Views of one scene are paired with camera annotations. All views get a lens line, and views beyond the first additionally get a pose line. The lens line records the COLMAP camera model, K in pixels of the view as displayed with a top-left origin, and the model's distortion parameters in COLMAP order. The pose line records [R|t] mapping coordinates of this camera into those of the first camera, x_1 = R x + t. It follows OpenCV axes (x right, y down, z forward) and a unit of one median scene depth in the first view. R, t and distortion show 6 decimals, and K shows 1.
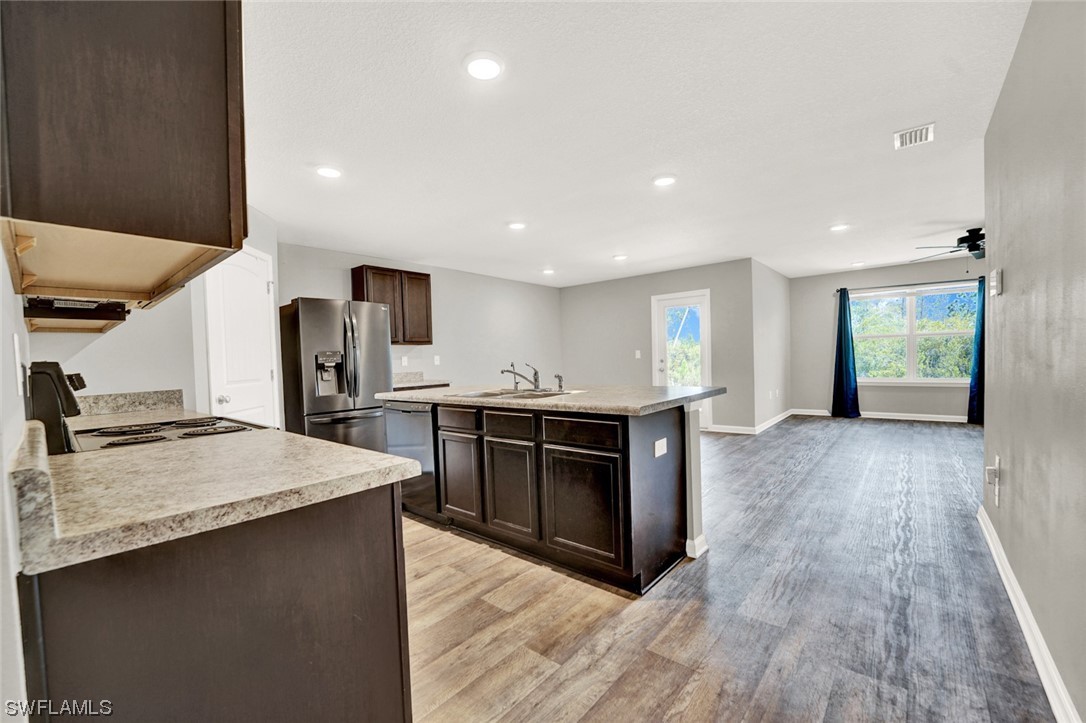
lens RADIAL K [[436.0, 0, 544.7], [0, 436.0, 369.1], [0, 0, 1]] dist [0.000025, -0.000024]
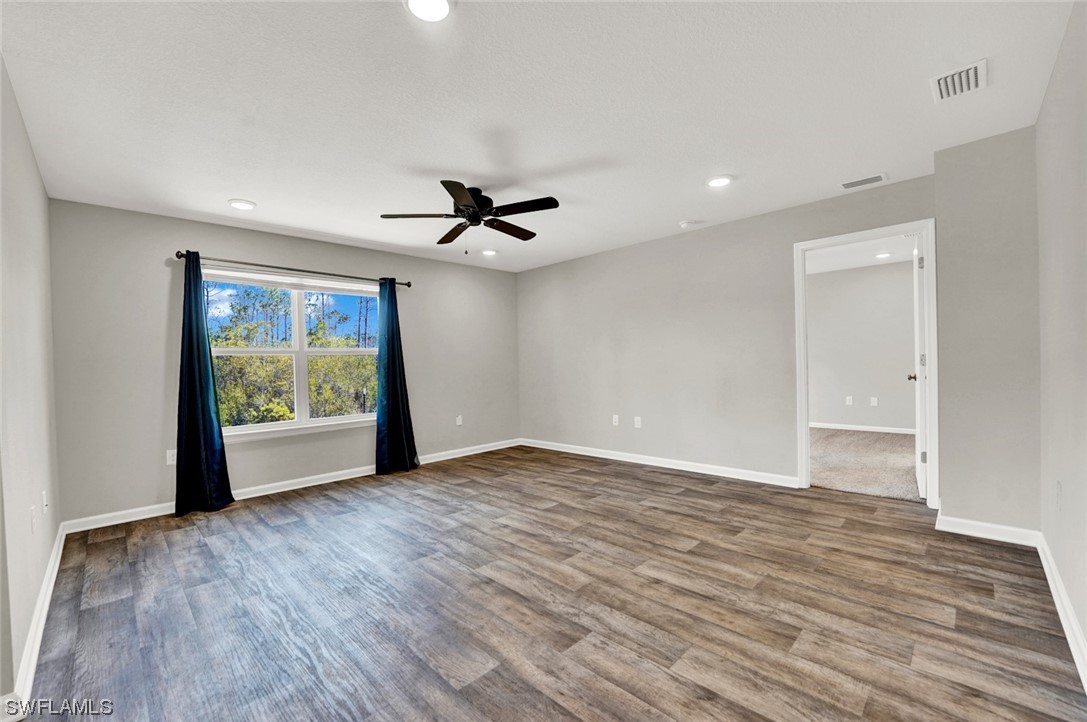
lens RADIAL K [[436.4, 0, 545.2], [0, 436.4, 368.6], [0, 0, 1]] dist [0.000025, -0.000024]
pose [[0.076227, 0.018774, 0.996914, 0.222279], [0.046210, 0.998682, -0.022341, -0.022066], [-0.996019, 0.047770, 0.075259, 0.574624]]
